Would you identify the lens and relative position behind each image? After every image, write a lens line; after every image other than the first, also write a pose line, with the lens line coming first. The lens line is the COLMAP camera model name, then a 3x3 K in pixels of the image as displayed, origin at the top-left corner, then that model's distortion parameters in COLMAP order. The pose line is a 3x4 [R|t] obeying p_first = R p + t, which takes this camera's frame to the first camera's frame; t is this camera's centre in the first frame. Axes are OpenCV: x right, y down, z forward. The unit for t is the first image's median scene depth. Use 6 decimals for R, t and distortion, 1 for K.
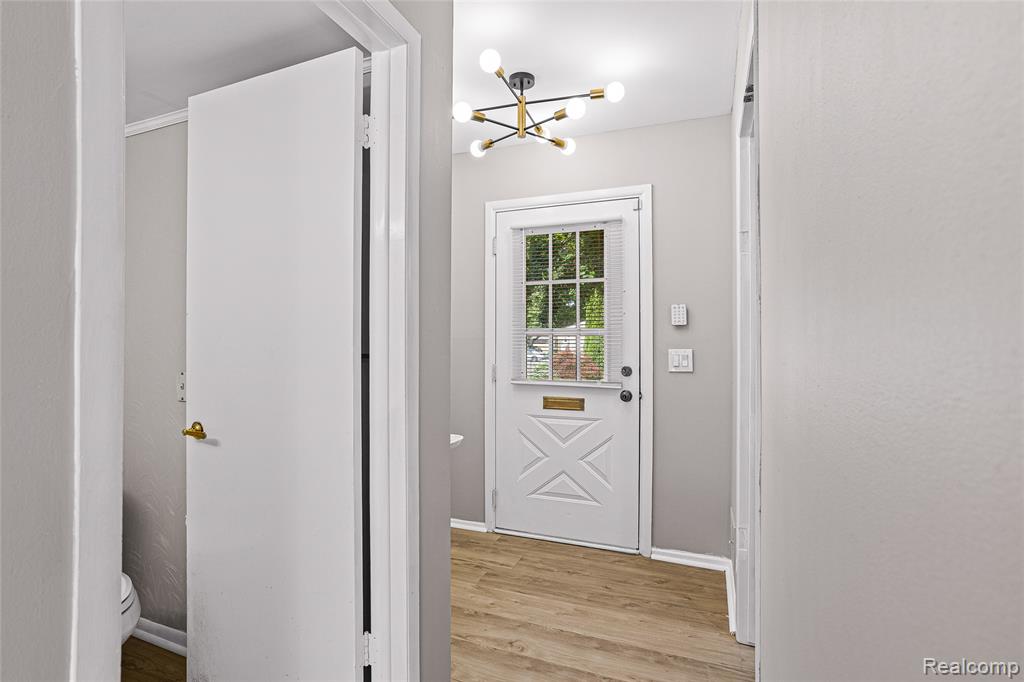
lens RADIAL K [[494.5, 0, 513.2], [0, 494.5, 343.3], [0, 0, 1]] dist [-0.017227, 0.003538]
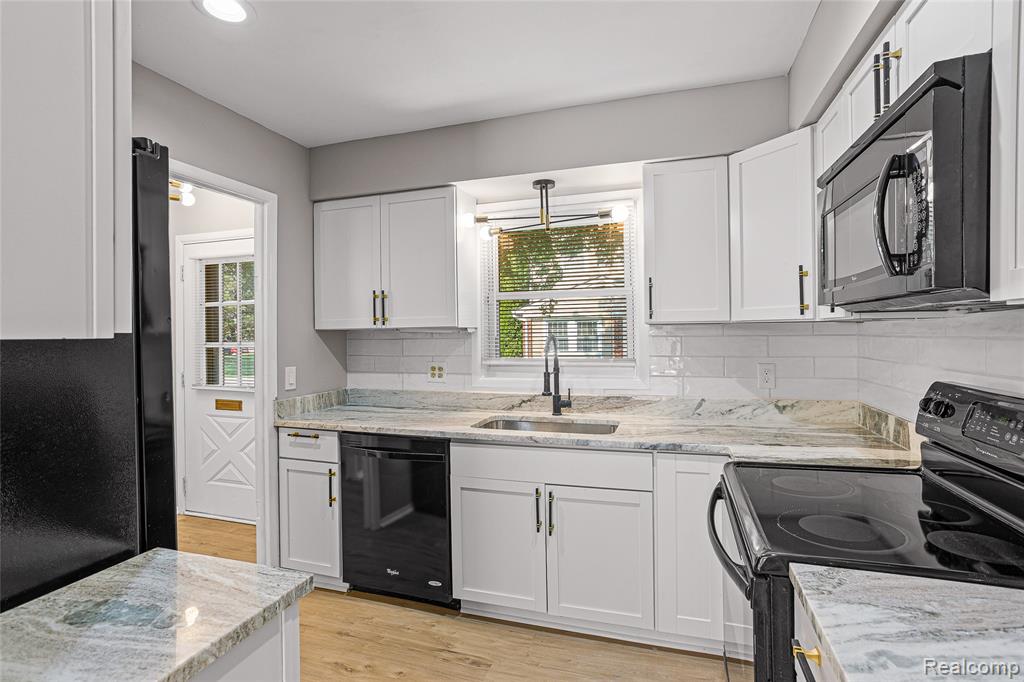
lens RADIAL K [[494.5, 0, 510.2], [0, 494.5, 331.9], [0, 0, 1]] dist [-0.017227, 0.003538]
pose [[0.998362, -0.006651, 0.056833, 0.710306], [0.007229, 0.999924, -0.009971, -0.038420], [-0.056762, 0.010366, 0.998334, -0.232985]]
